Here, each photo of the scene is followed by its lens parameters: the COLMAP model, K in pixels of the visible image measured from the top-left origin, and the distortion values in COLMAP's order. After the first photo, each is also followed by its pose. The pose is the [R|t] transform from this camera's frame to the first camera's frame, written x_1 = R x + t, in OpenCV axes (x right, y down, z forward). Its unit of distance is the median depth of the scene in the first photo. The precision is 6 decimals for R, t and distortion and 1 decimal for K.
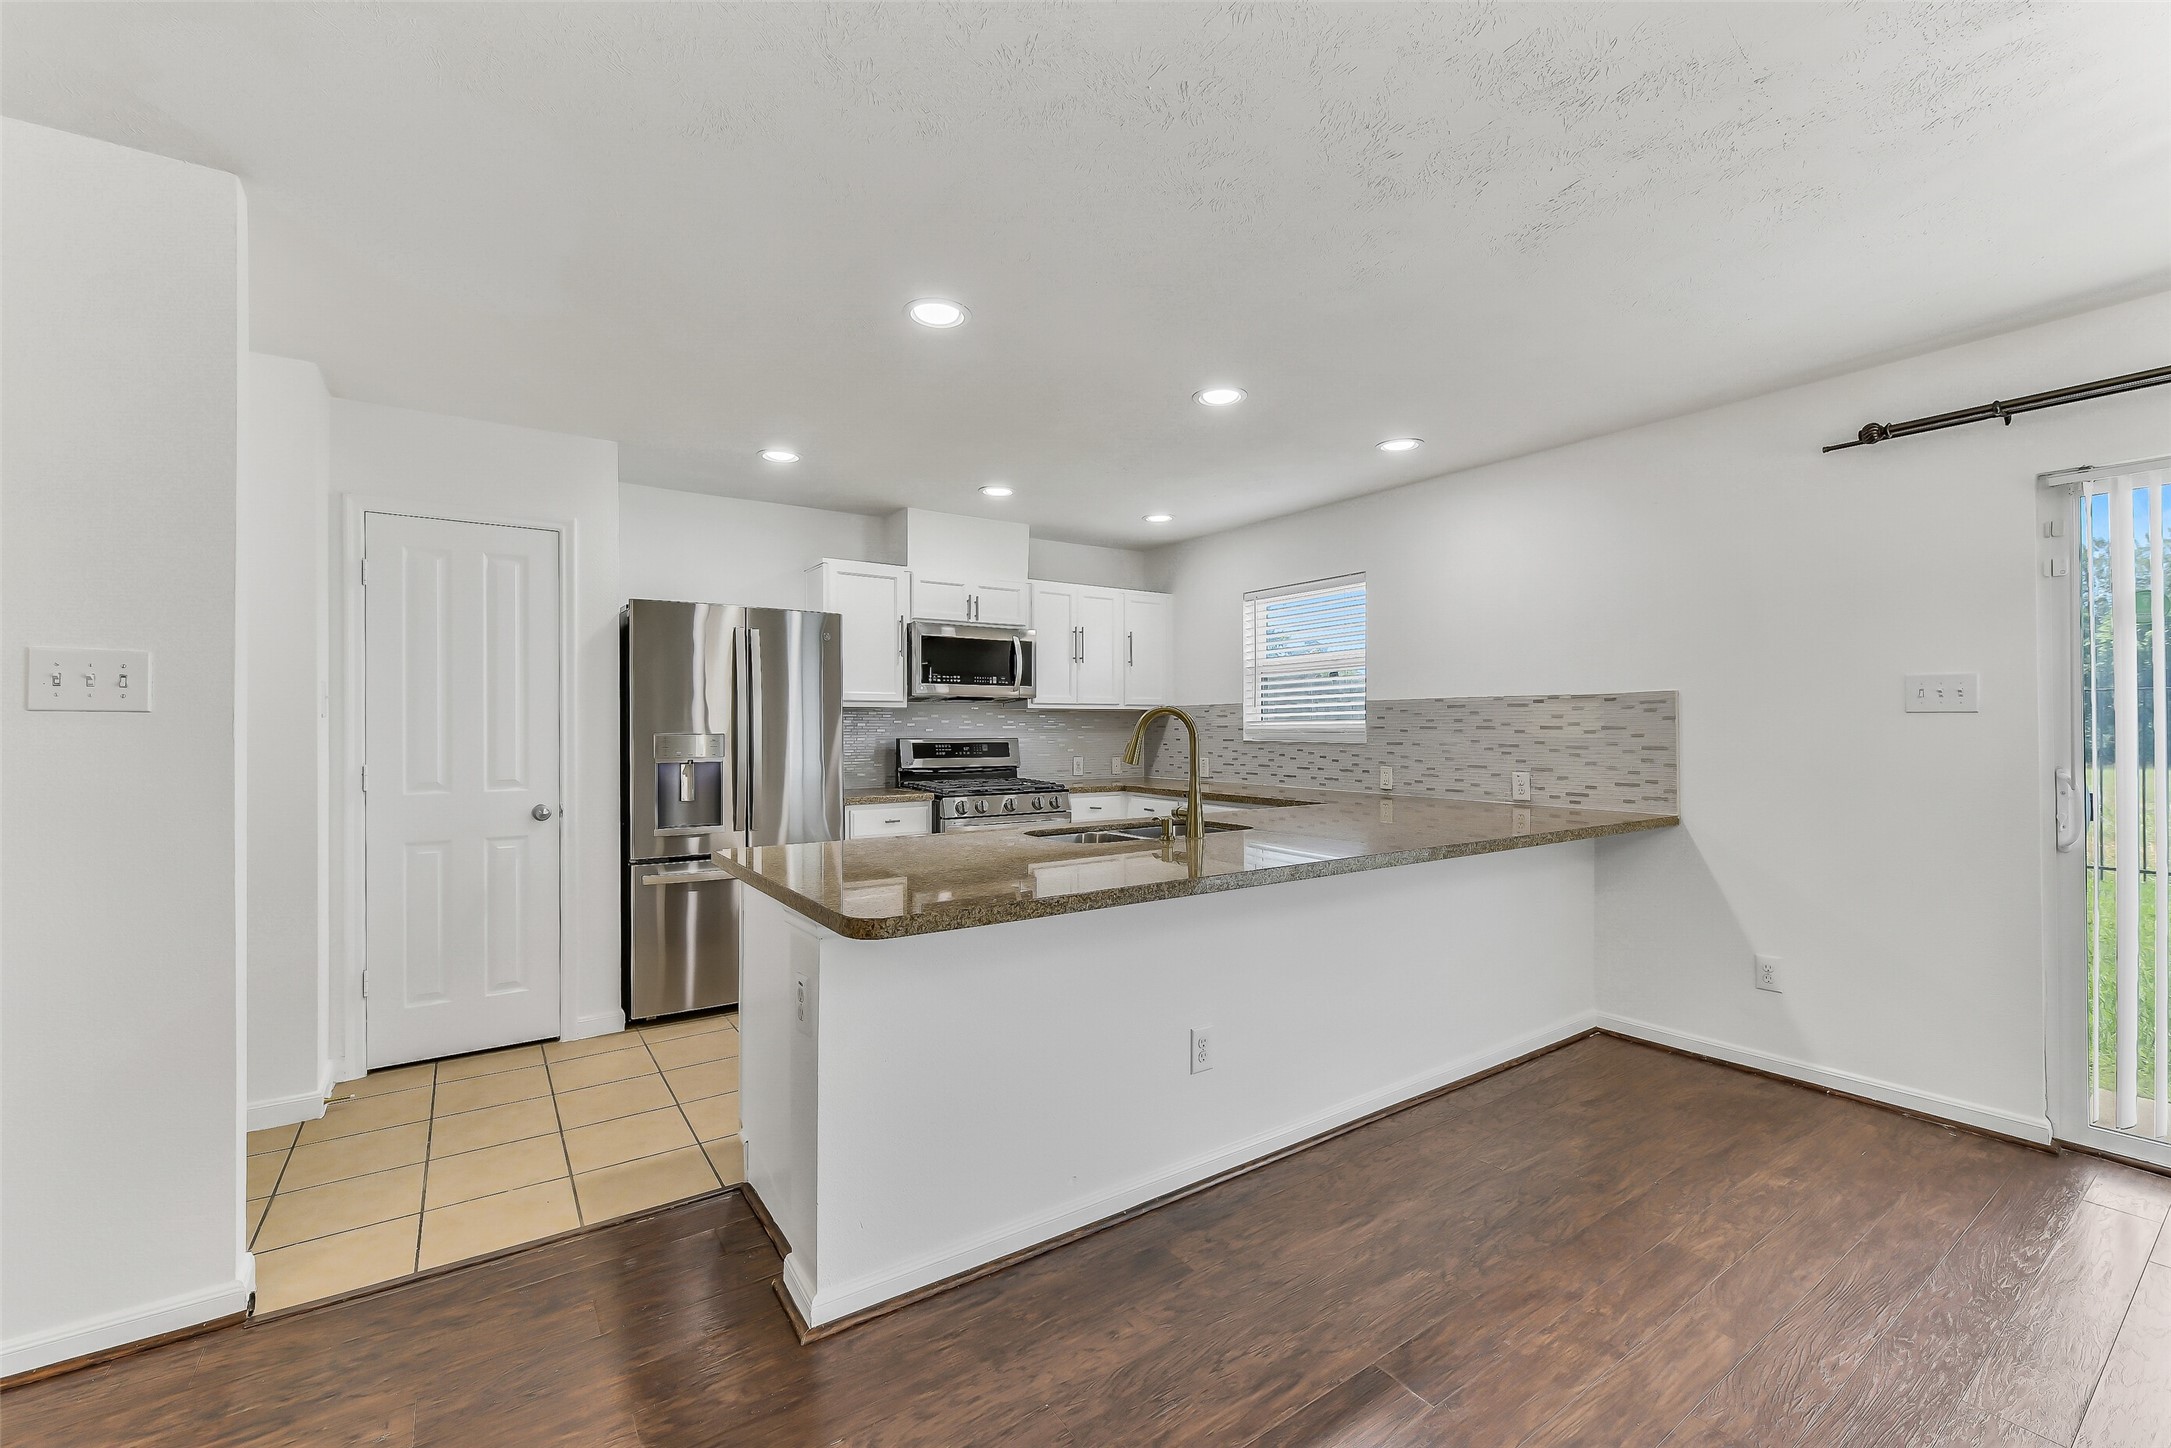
lens RADIAL K [[896.6, 0, 1093.3], [0, 896.6, 718.3], [0, 0, 1]] dist [-0.001123, -0.000241]
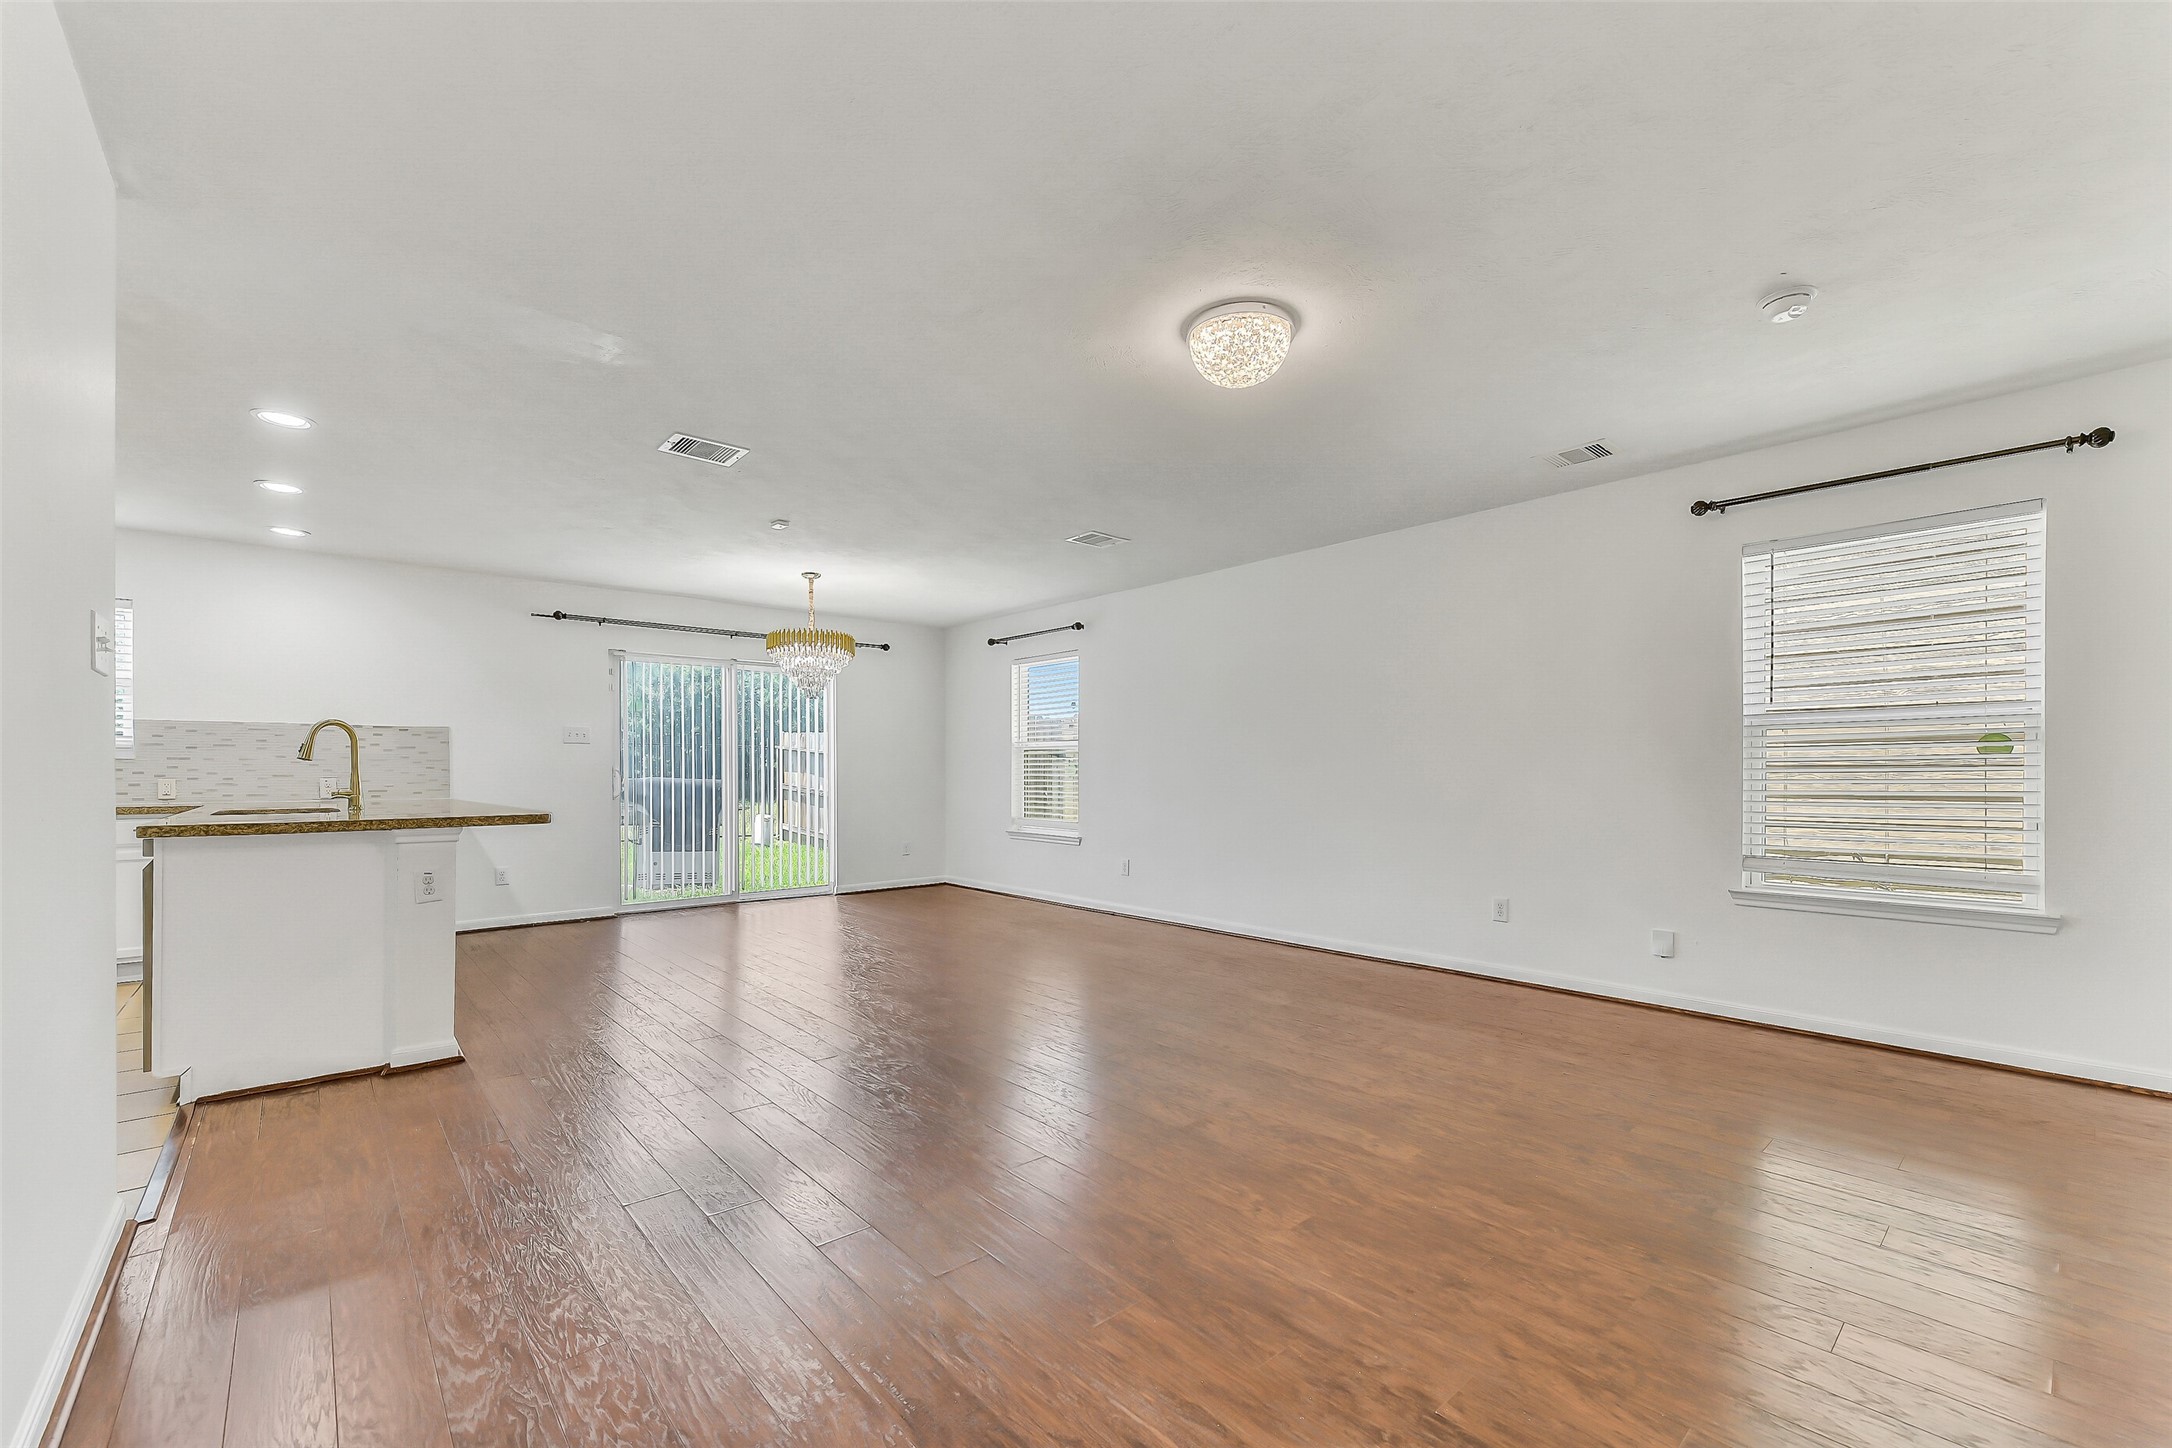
lens RADIAL K [[874.3, 0, 1086.6], [0, 874.3, 766.9], [0, 0, 1]] dist [-0.002220, -0.000258]
pose [[-0.117015, 0.008497, 0.993094, -1.045820], [-0.005226, 0.999944, -0.009171, 0.049626], [-0.993116, -0.006263, -0.116964, -0.026938]]
